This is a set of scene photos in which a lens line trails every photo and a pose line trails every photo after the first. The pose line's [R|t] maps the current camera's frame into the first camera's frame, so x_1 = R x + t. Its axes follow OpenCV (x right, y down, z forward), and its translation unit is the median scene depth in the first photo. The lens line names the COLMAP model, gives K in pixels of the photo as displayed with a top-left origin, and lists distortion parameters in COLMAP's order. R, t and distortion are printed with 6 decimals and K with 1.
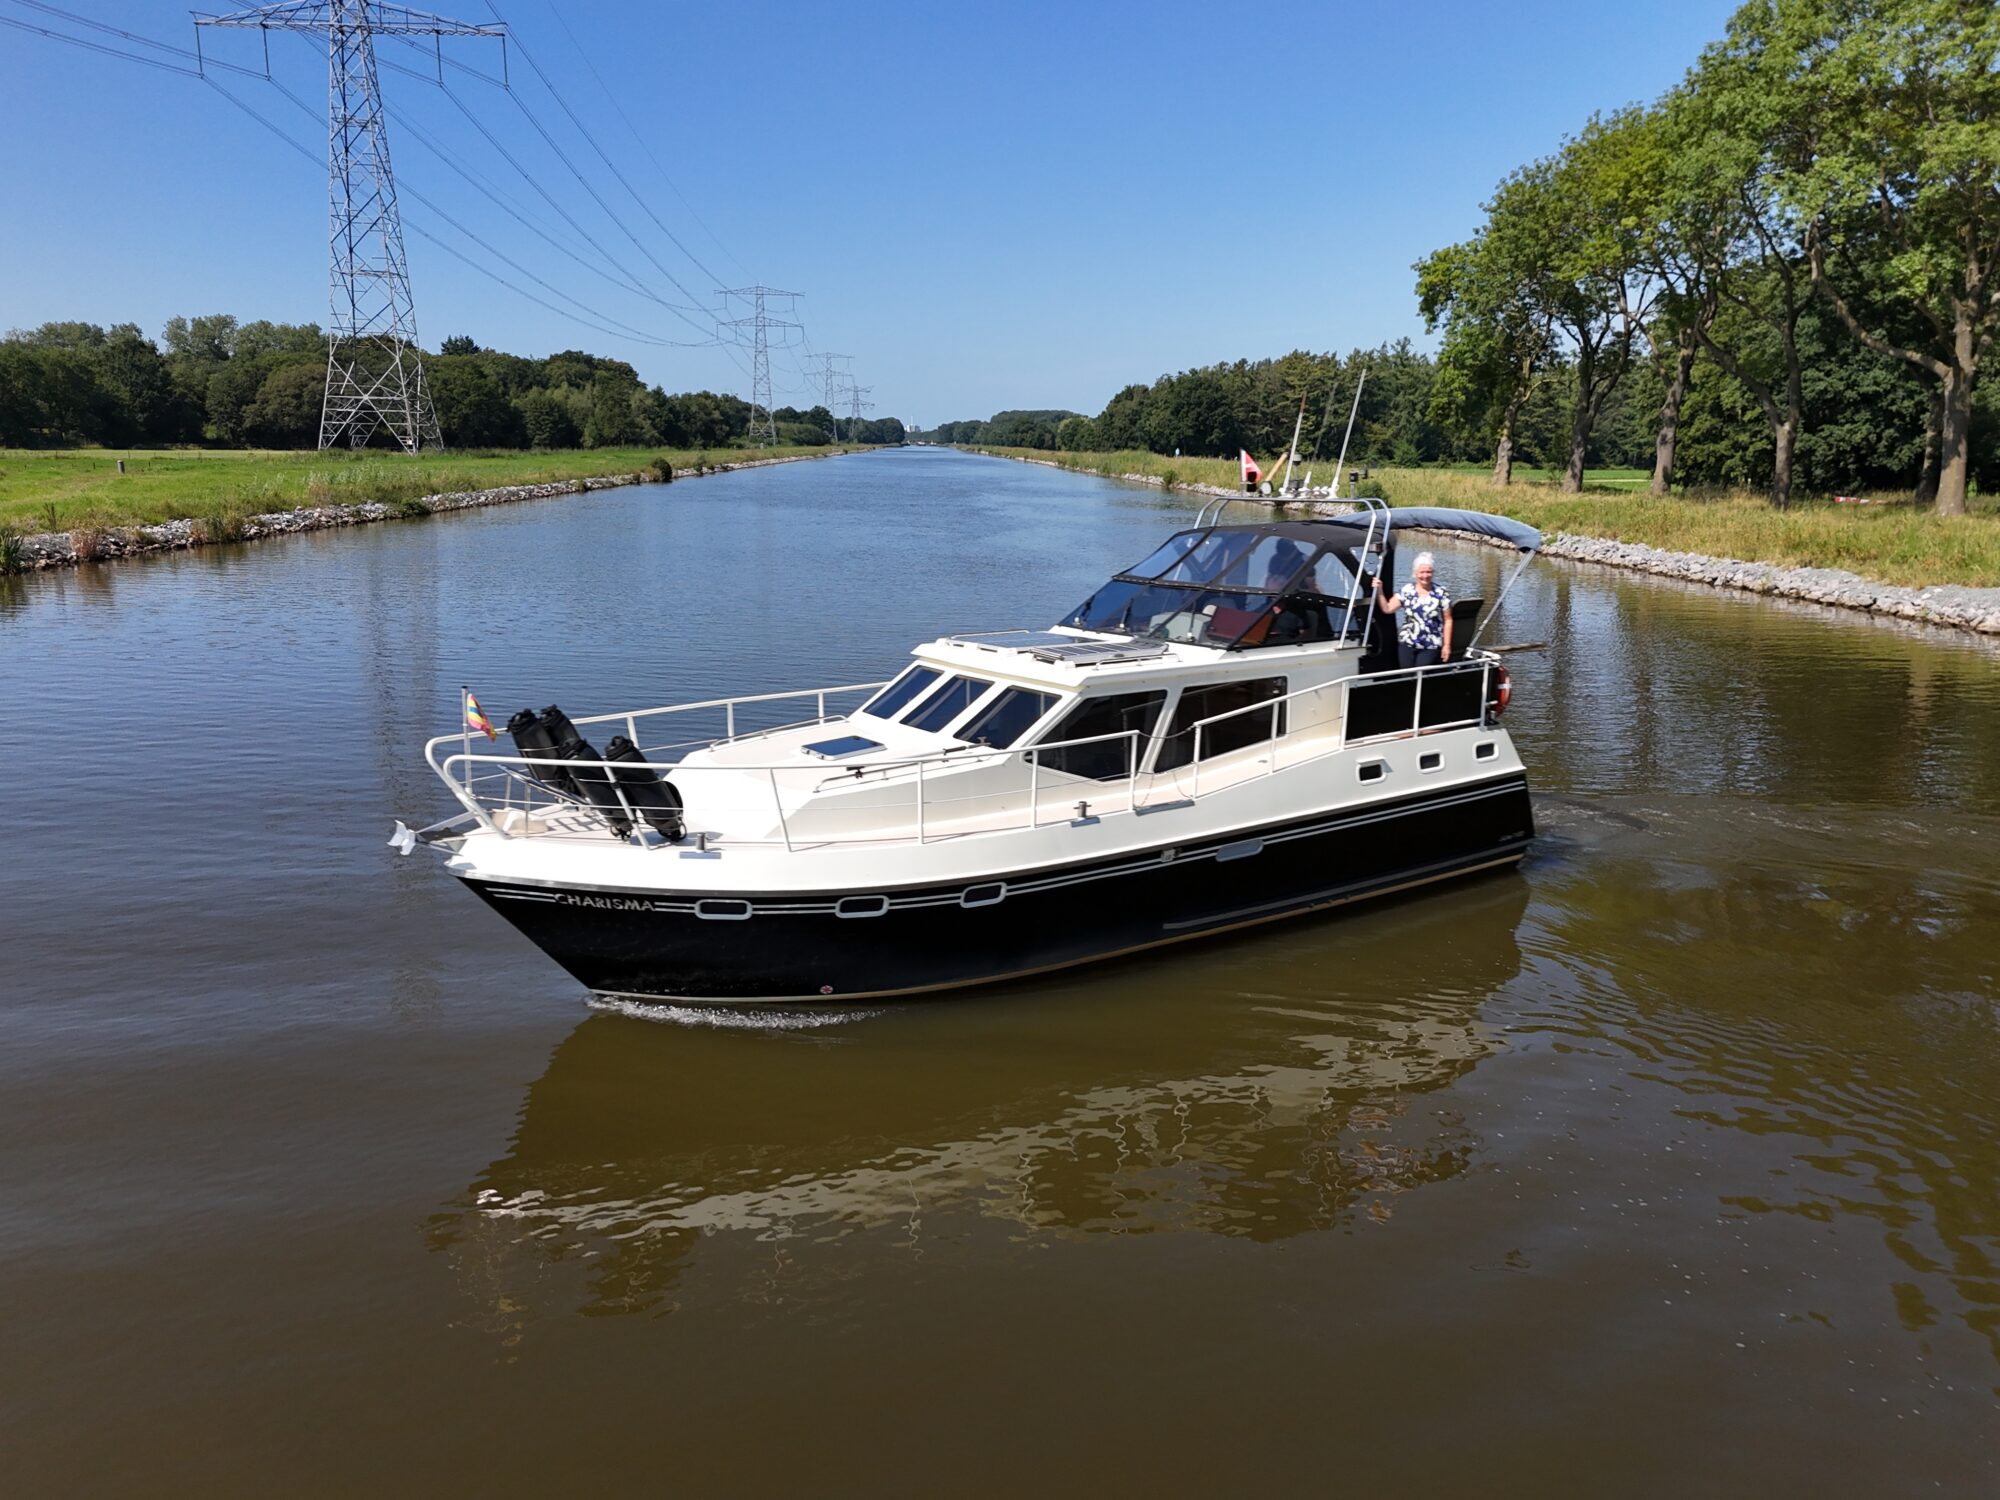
lens RADIAL K [[1451.6, 0, 1000.0], [0, 1451.6, 750.0], [0, 0, 1]] dist [0.116327, -0.162104]
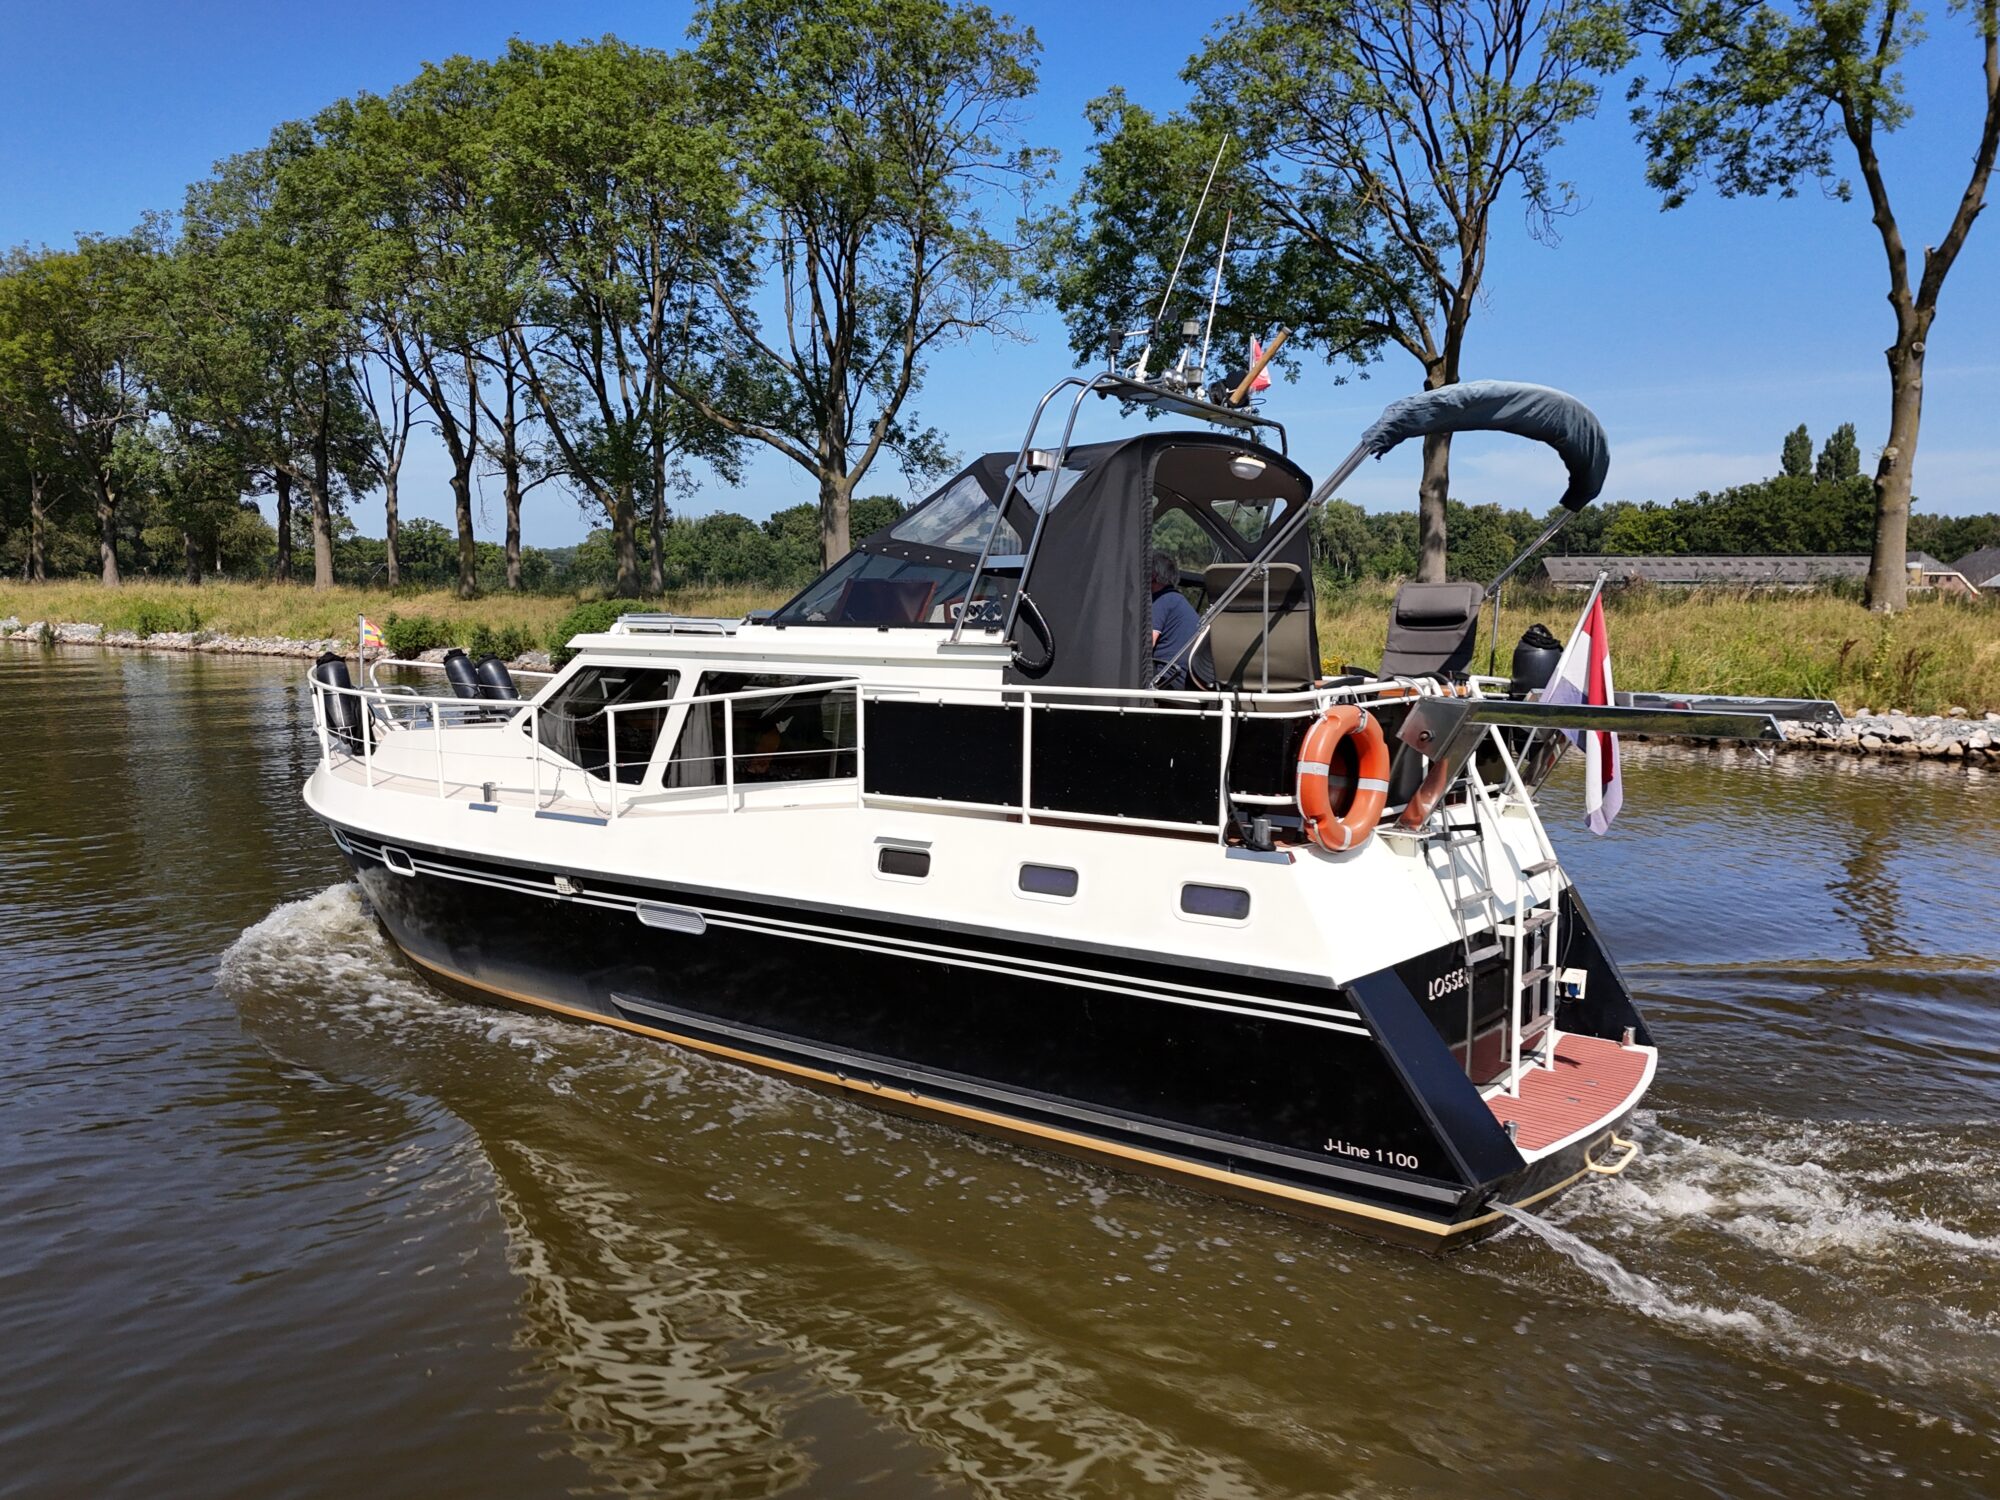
lens RADIAL K [[1451.6, 0, 1000.0], [0, 1451.6, 750.0], [0, 0, 1]] dist [0.116327, -0.162104]
pose [[0.327593, 0.074575, -0.941871, 0.836876], [-0.200565, 0.979649, 0.007807, -0.040301], [0.923286, 0.186349, 0.335883, 0.911231]]
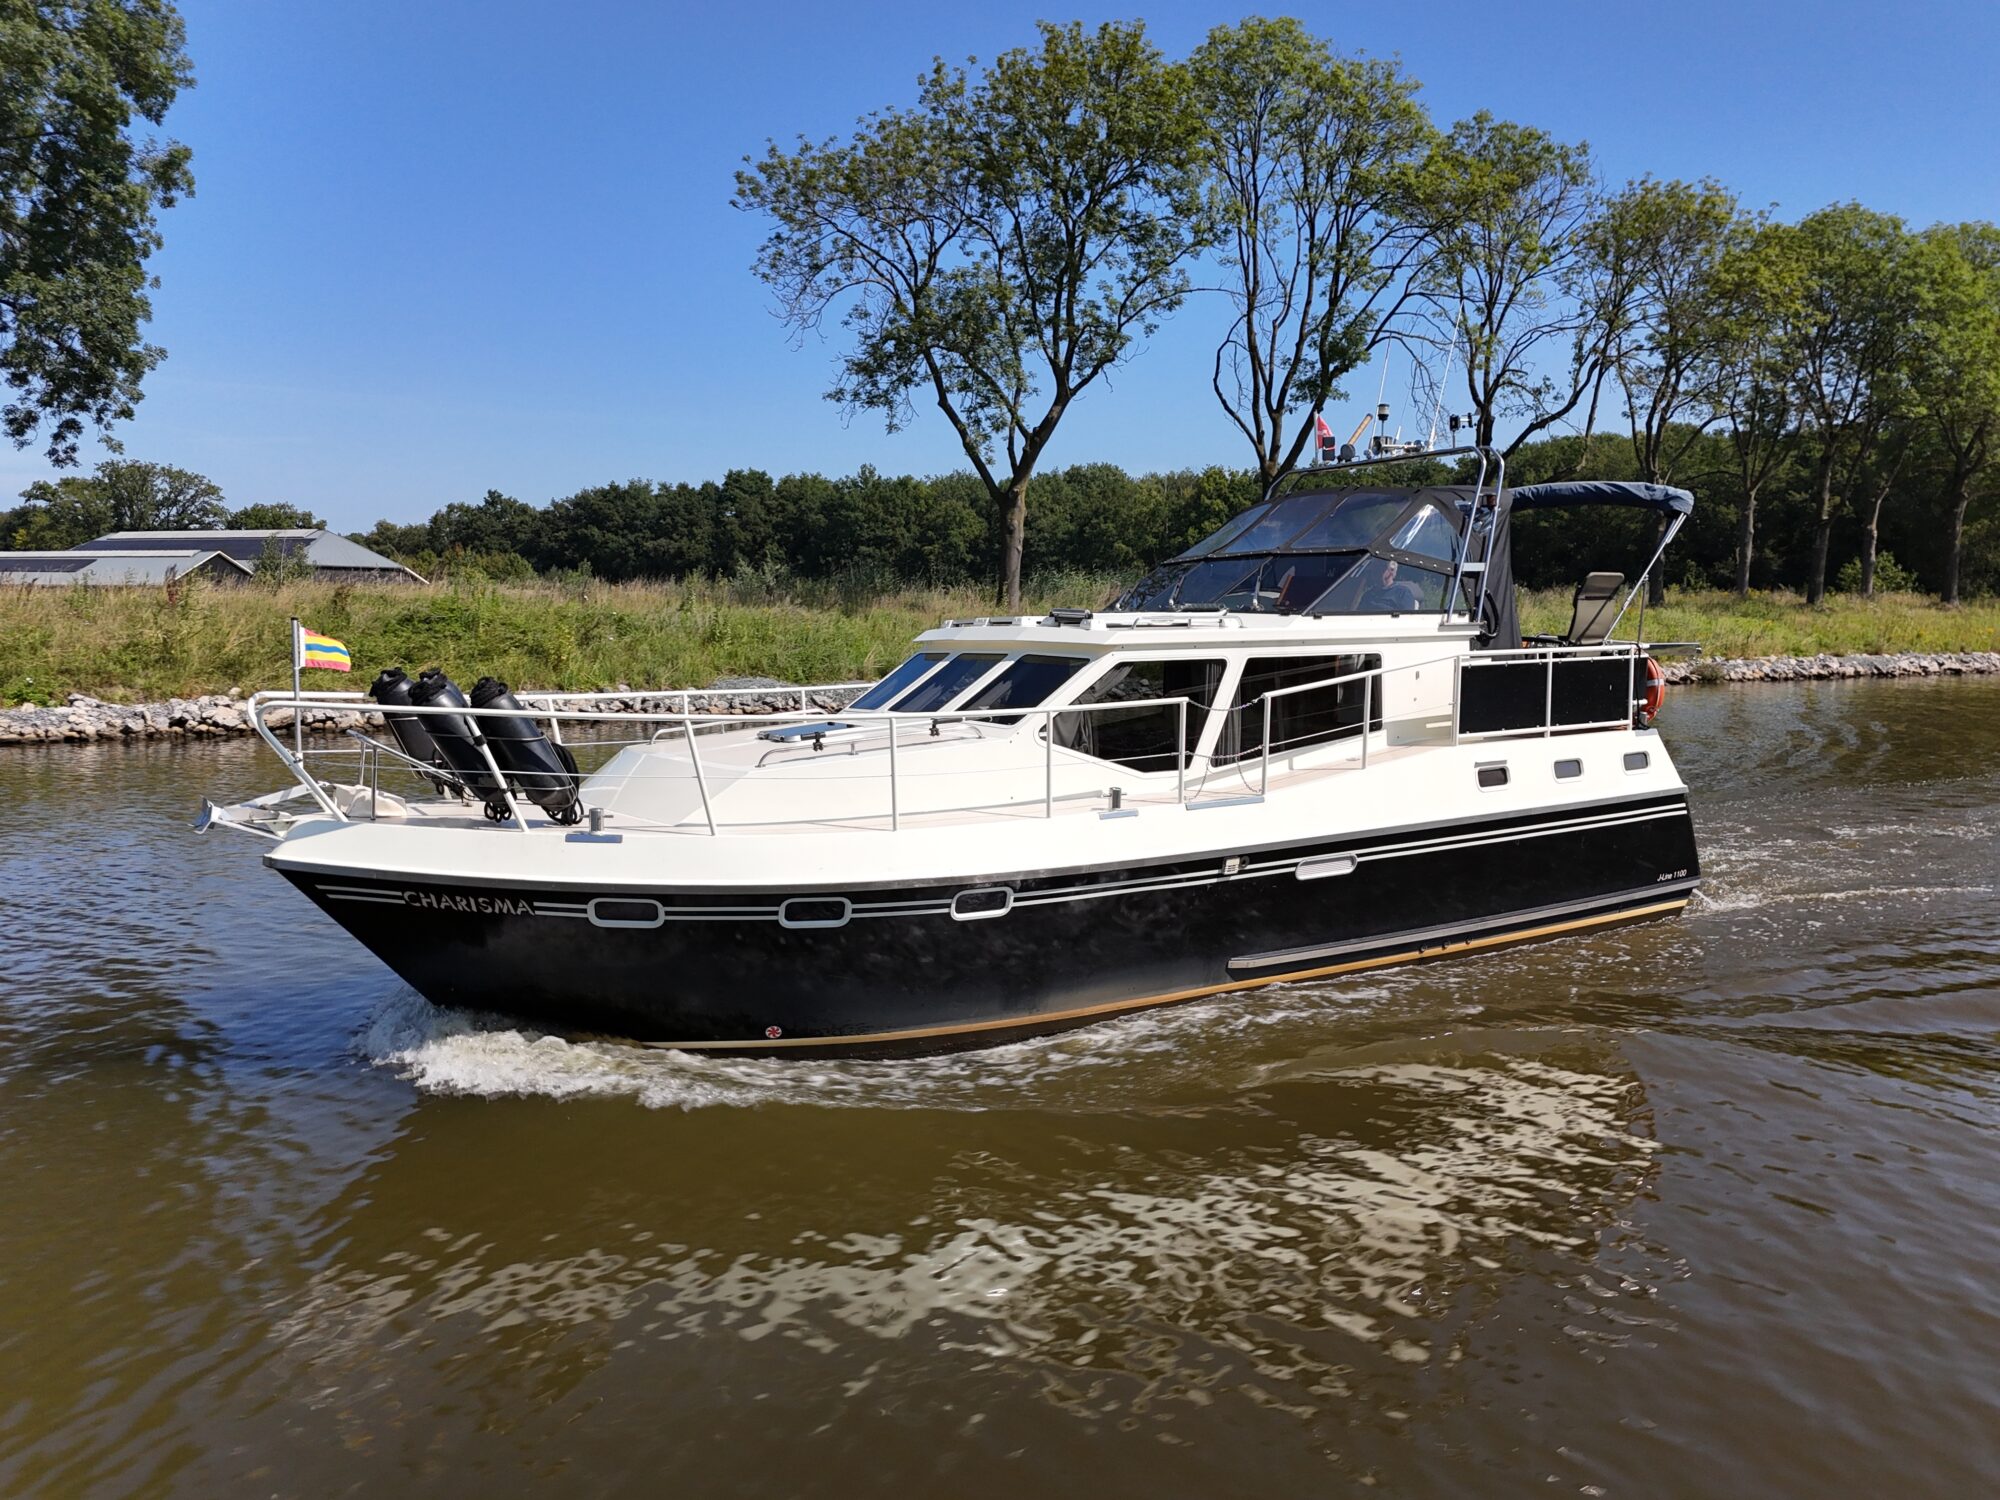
lens RADIAL K [[1451.6, 0, 1000.0], [0, 1451.6, 750.0], [0, 0, 1]] dist [0.116327, -0.162104]
pose [[0.998483, -0.010646, -0.054024, 0.034905], [0.004954, 0.994521, -0.104417, 0.088409], [0.054839, 0.103991, 0.993065, 0.218618]]
